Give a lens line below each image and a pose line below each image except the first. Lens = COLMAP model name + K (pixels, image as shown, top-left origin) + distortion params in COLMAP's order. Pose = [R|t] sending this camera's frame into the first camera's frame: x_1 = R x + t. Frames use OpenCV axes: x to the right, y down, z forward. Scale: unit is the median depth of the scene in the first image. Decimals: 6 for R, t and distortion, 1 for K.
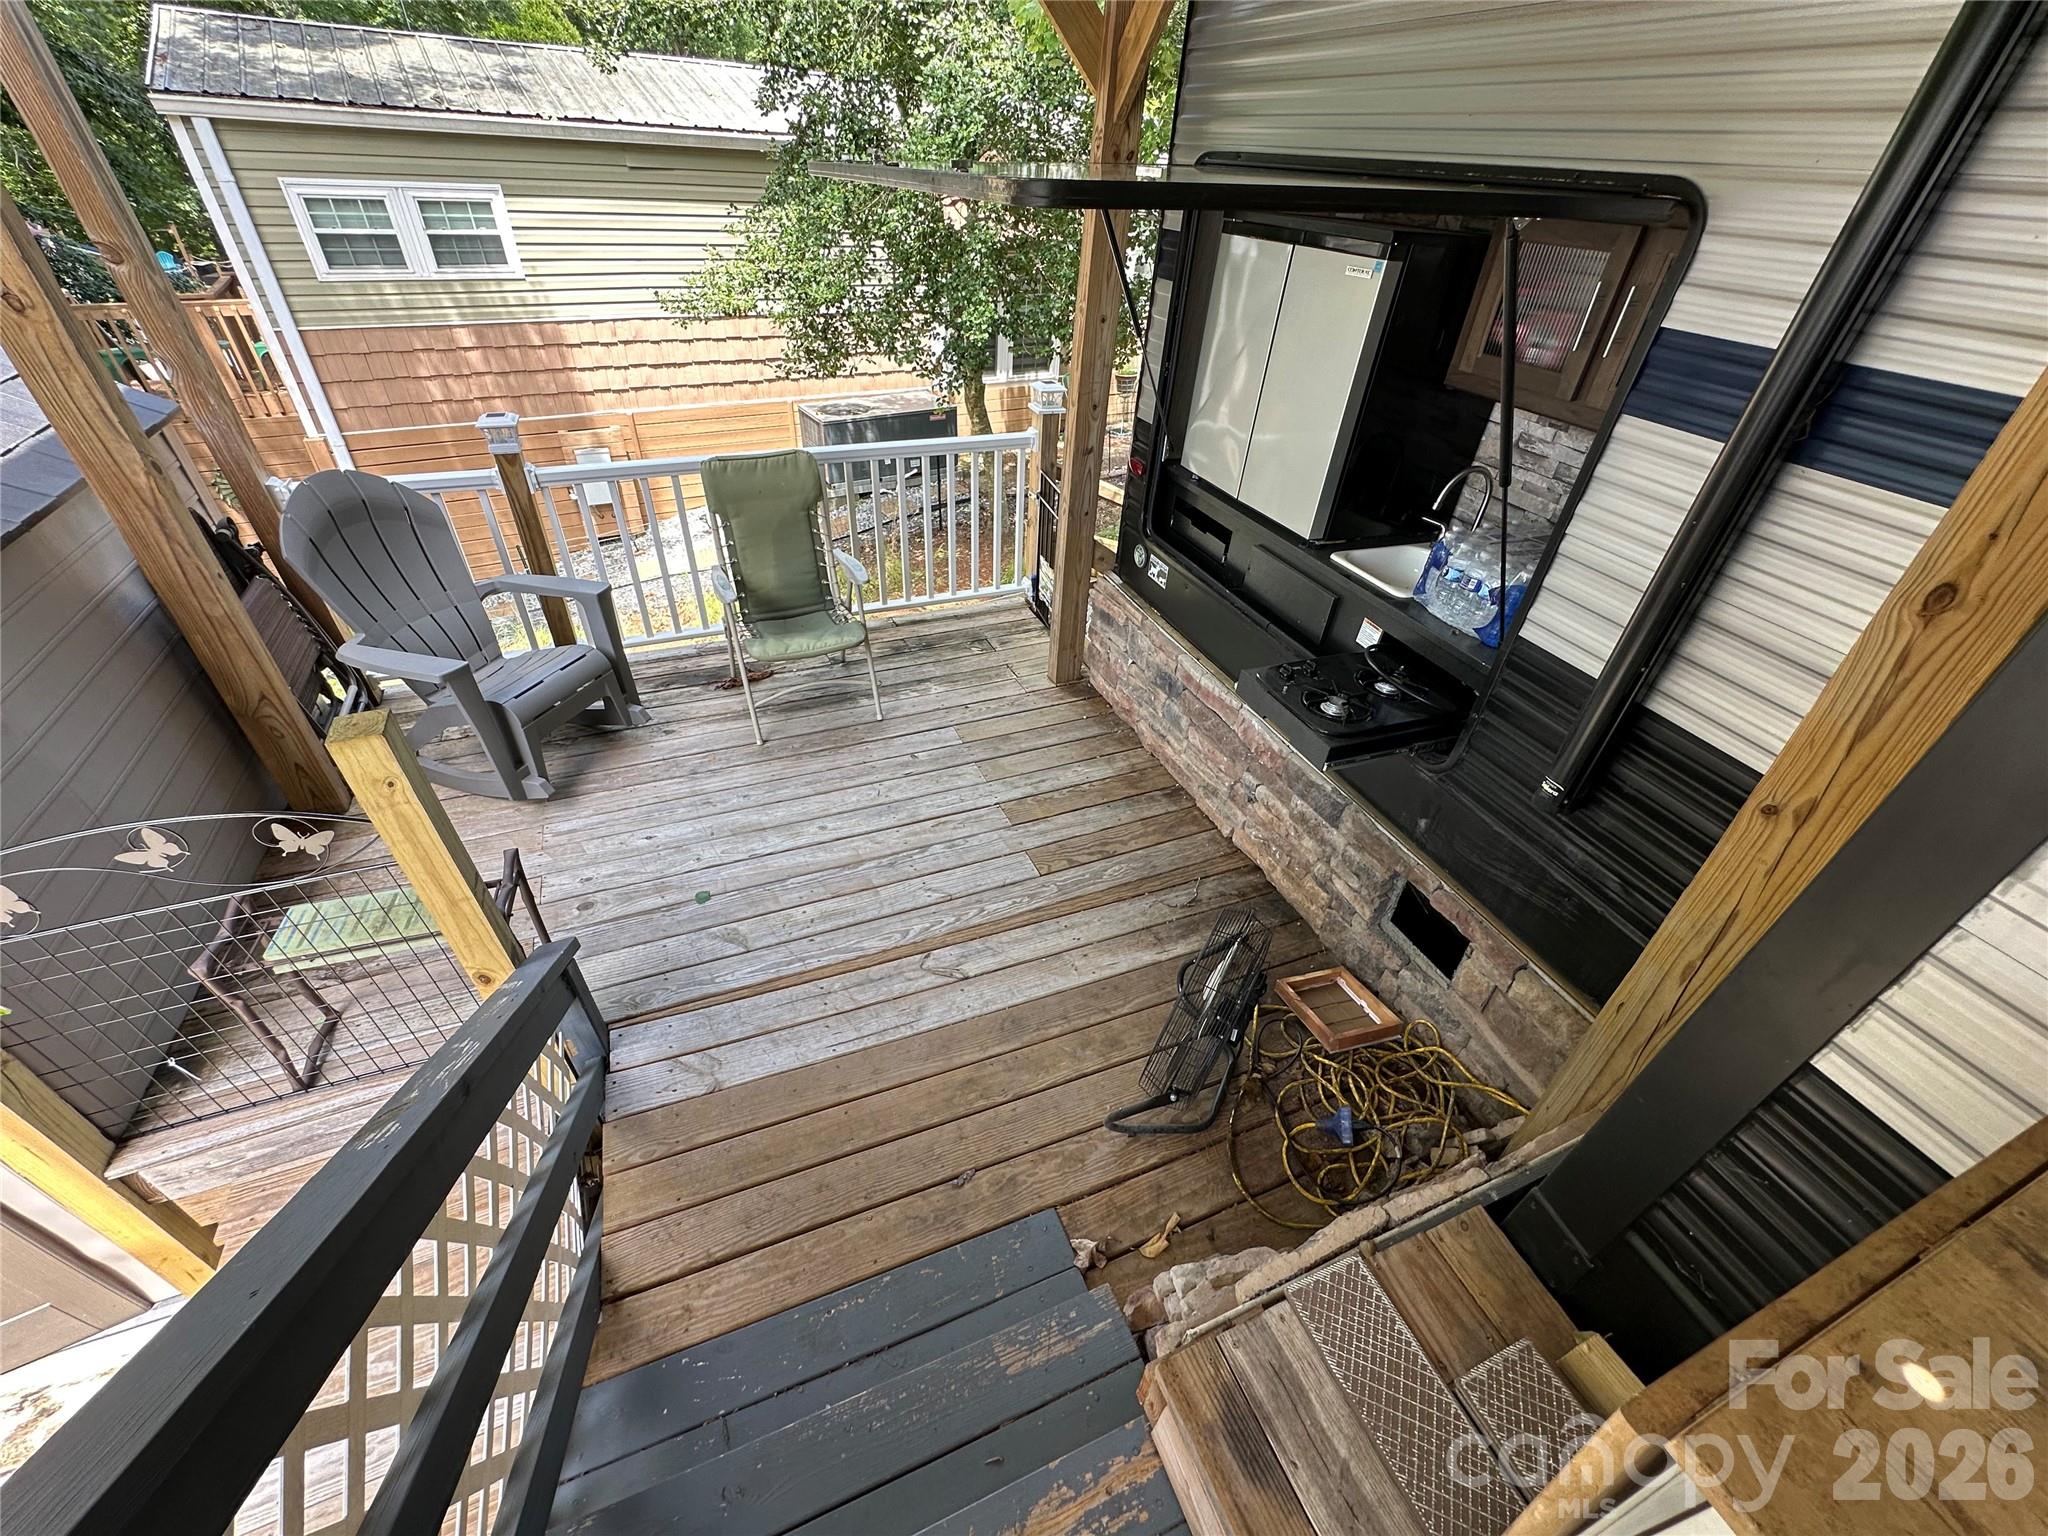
lens RADIAL K [[815.5, 0, 1016.9], [0, 815.5, 760.3], [0, 0, 1]] dist [-0.003609, 0.001057]
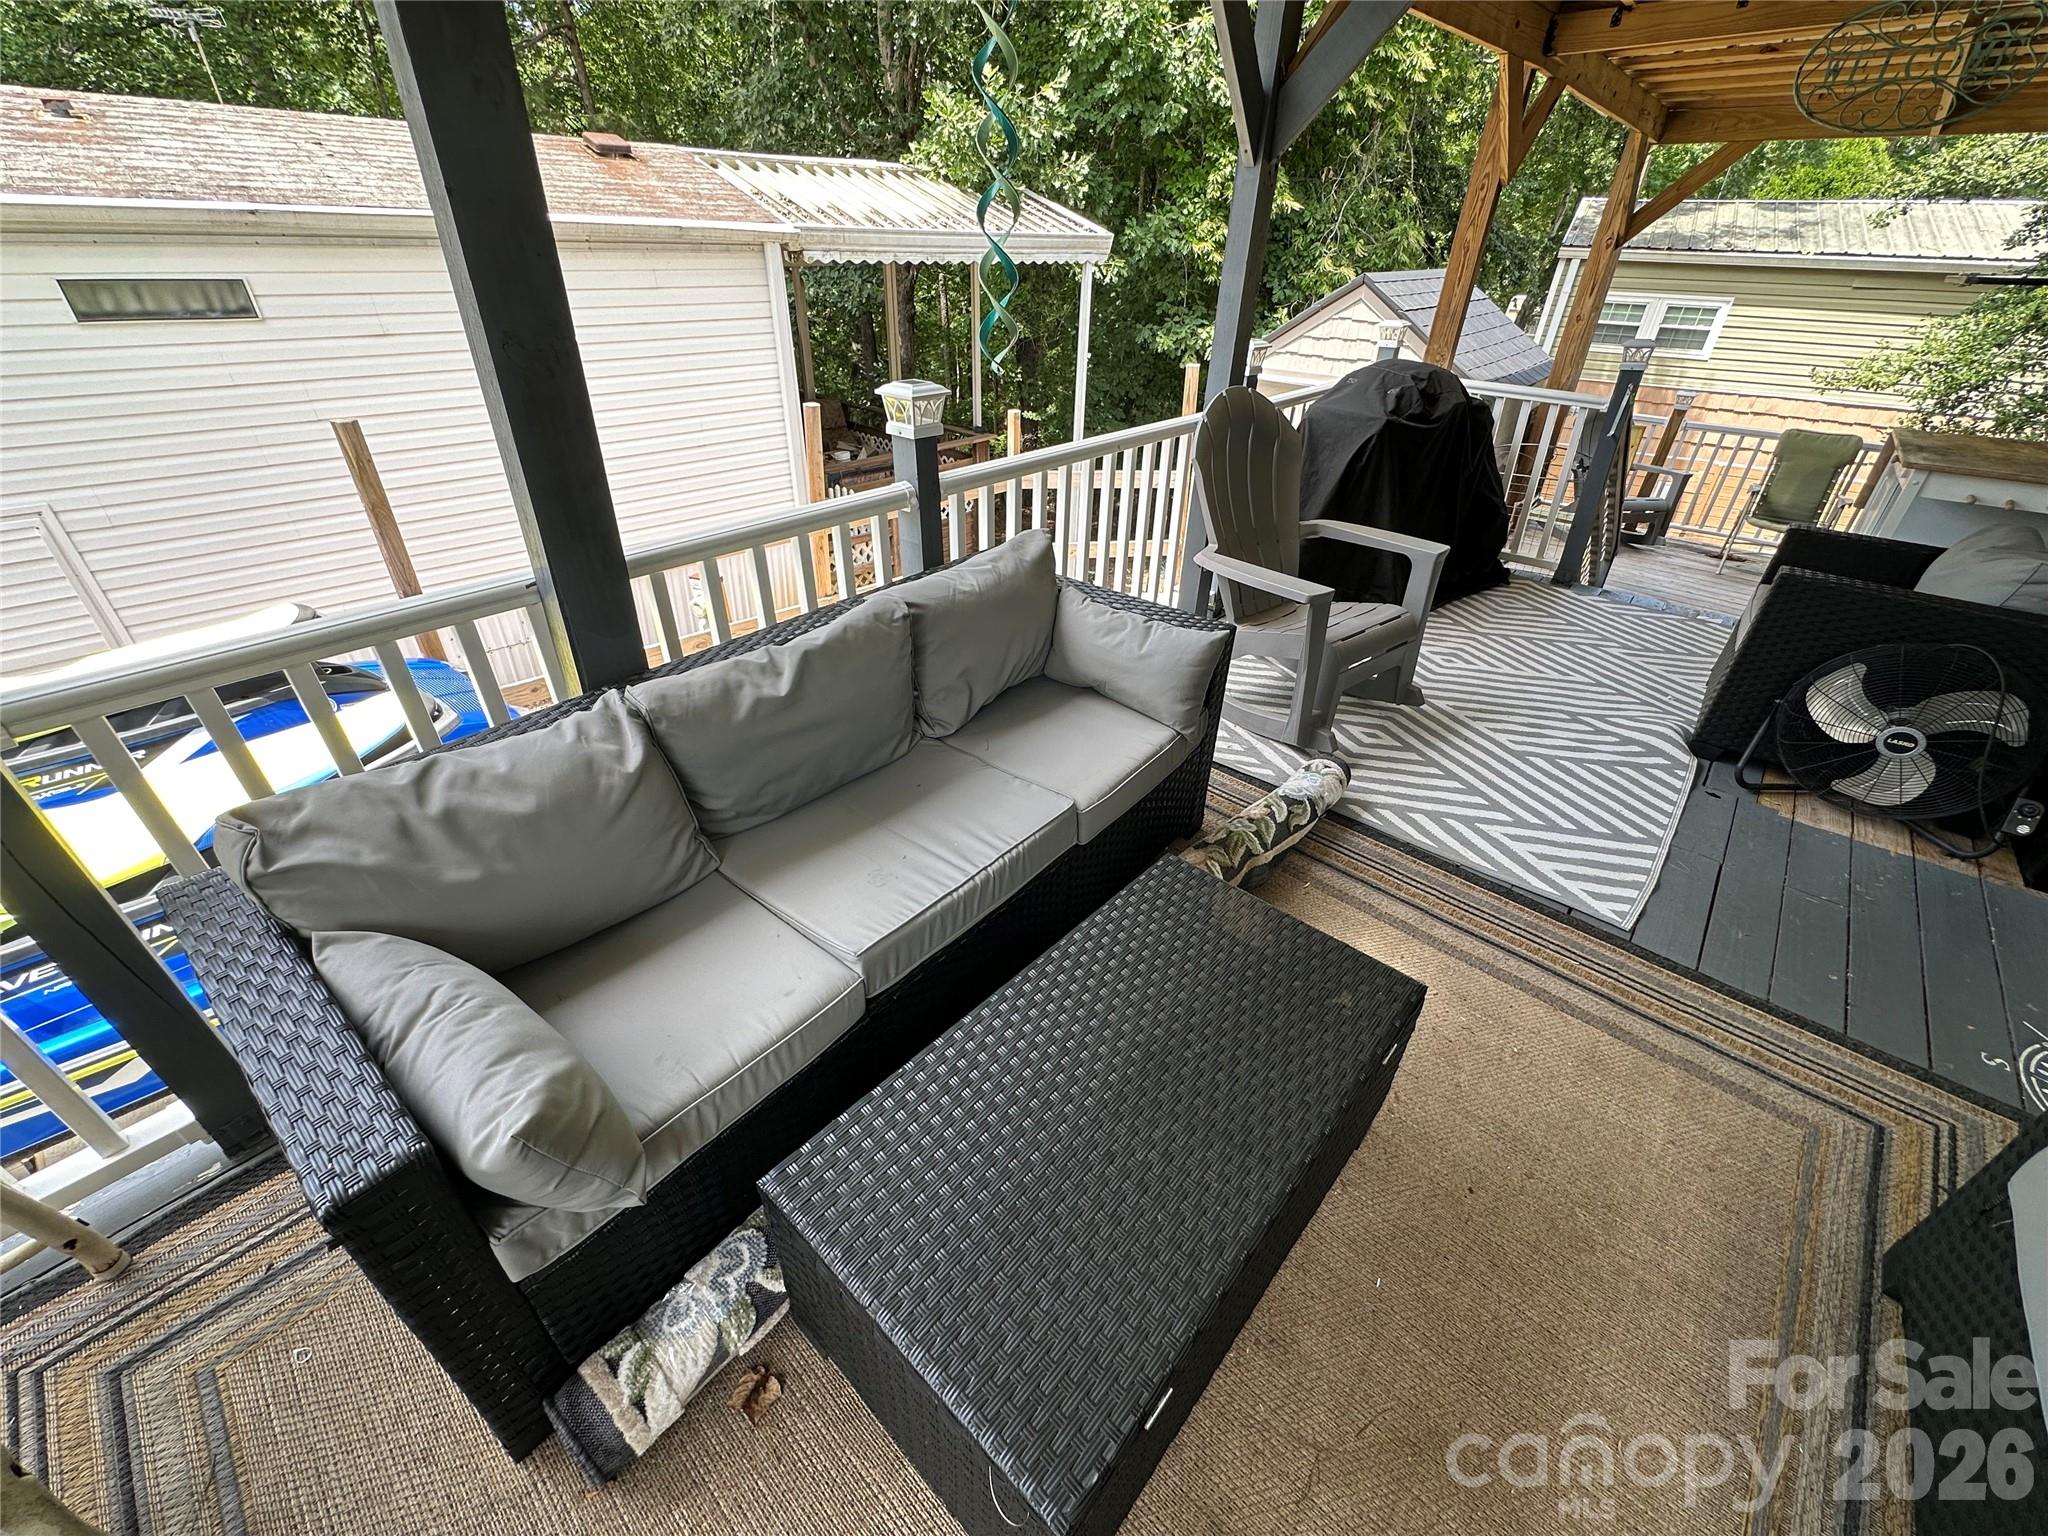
lens RADIAL K [[815.5, 0, 1016.8], [0, 815.5, 759.9], [0, 0, 1]] dist [-0.003609, 0.001057]
pose [[0.451383, 0.450041, -0.770530, 0.293053], [-0.531497, 0.829214, 0.172961, 0.432996], [0.716774, 0.331462, 0.613489, -0.570999]]
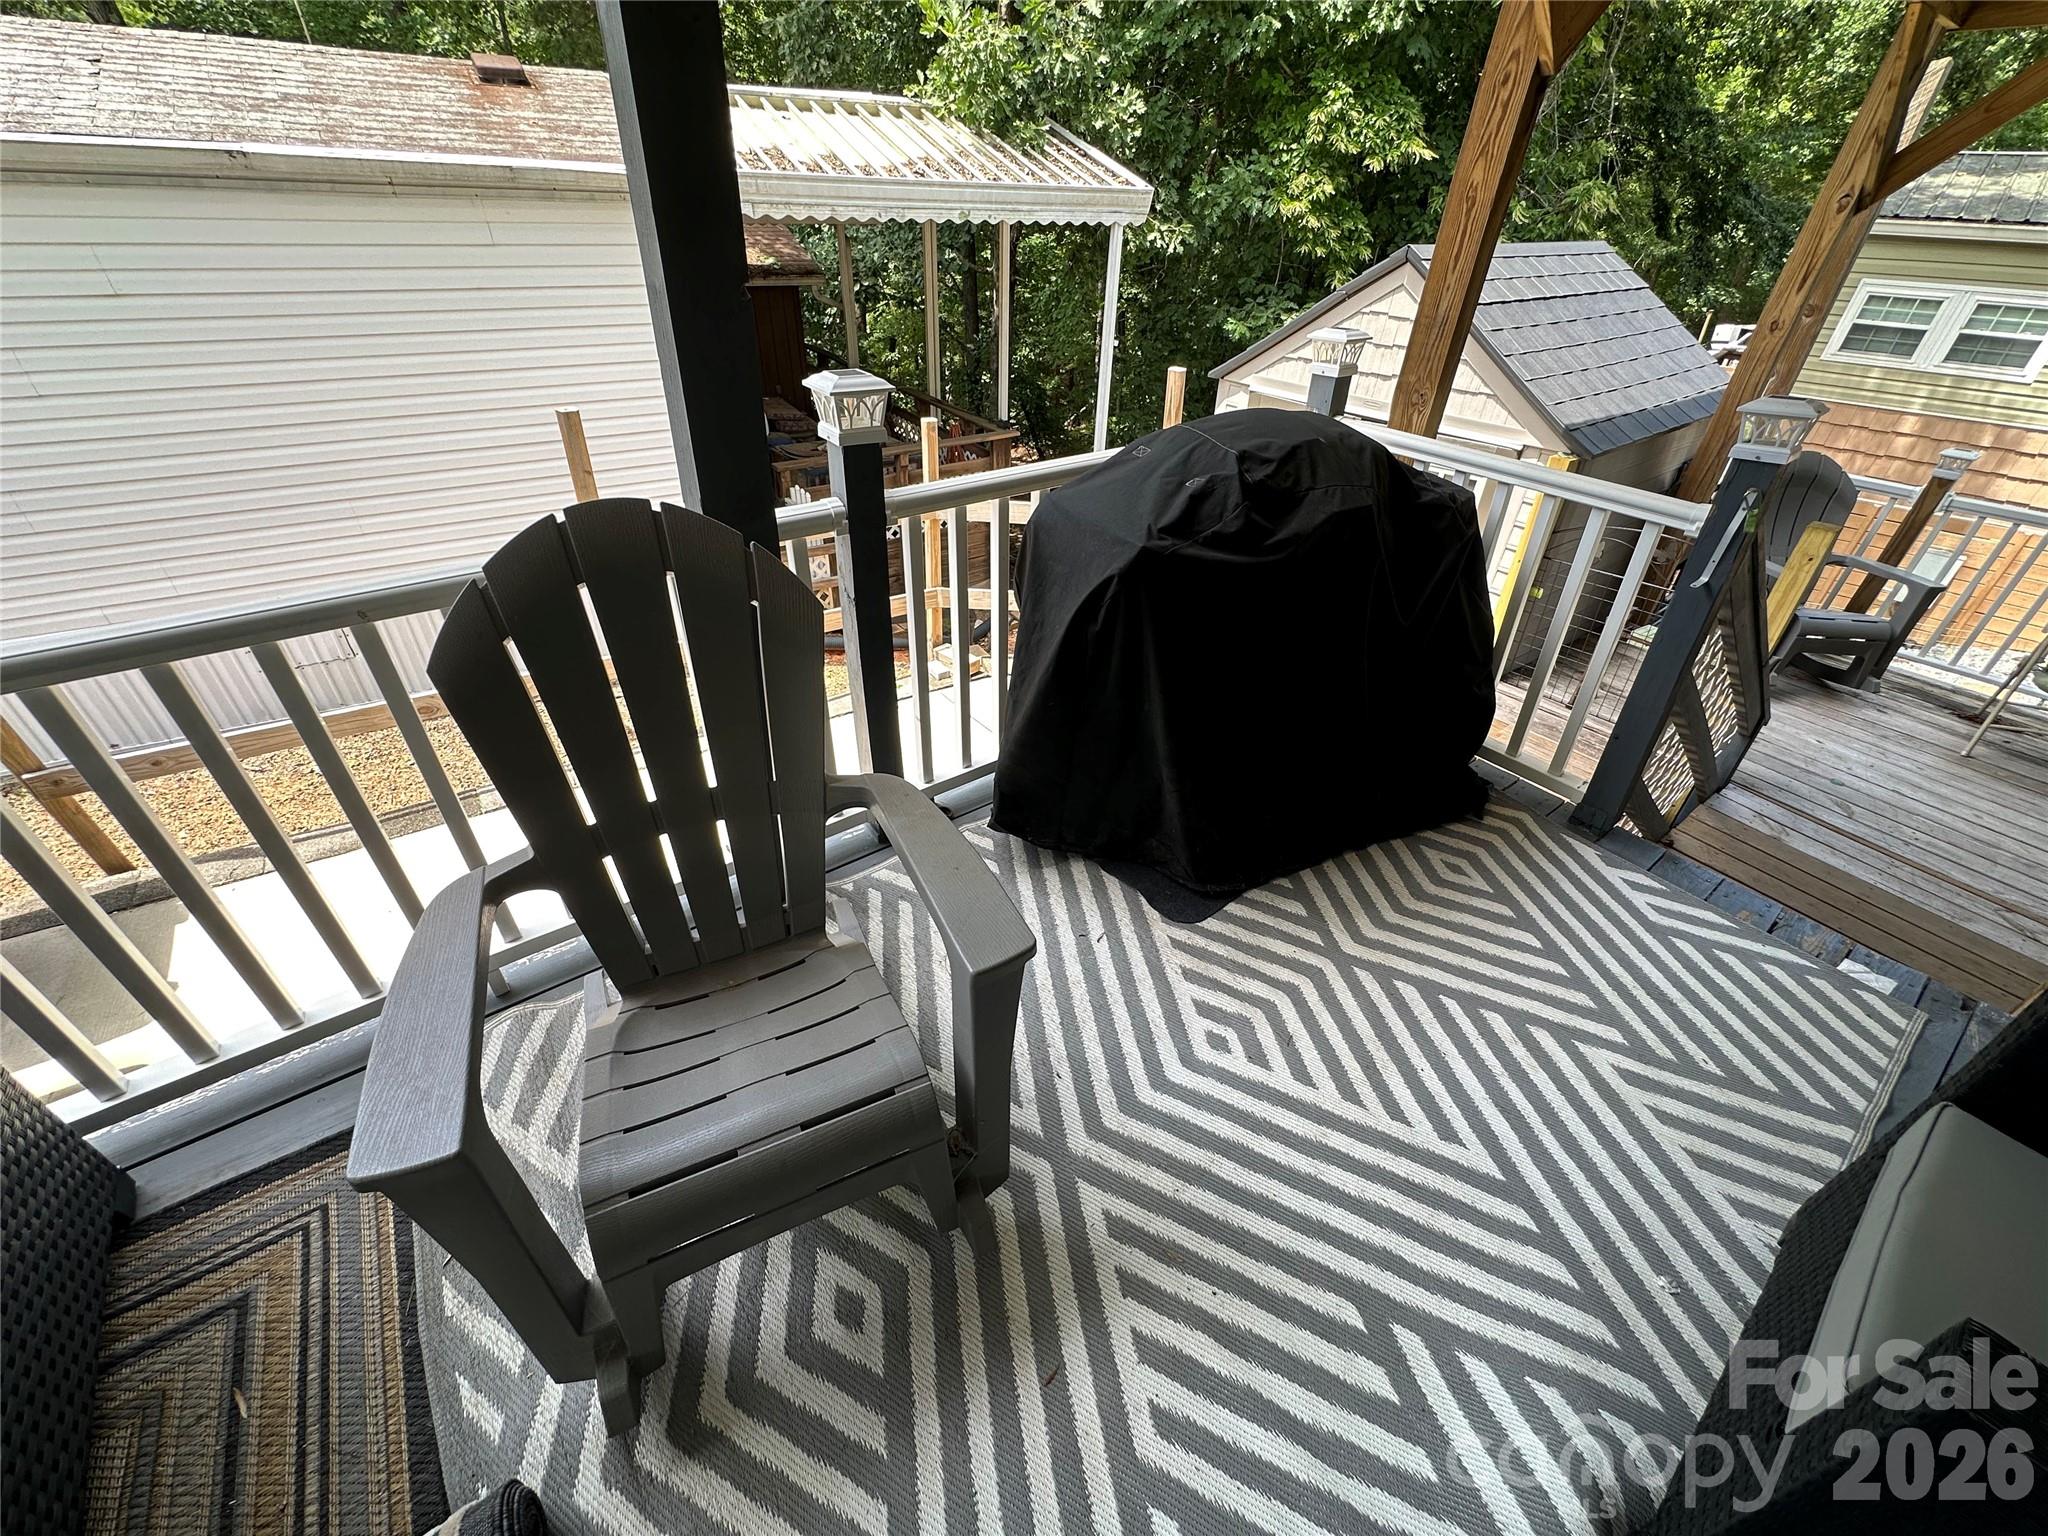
lens RADIAL K [[815.5, 0, 1026.2], [0, 815.5, 760.7], [0, 0, 1]] dist [-0.003609, 0.001057]
pose [[0.262679, 0.519527, -0.813075, 0.134292], [-0.589862, 0.753330, 0.290786, 0.214980], [0.763585, 0.403219, 0.504333, -0.284810]]
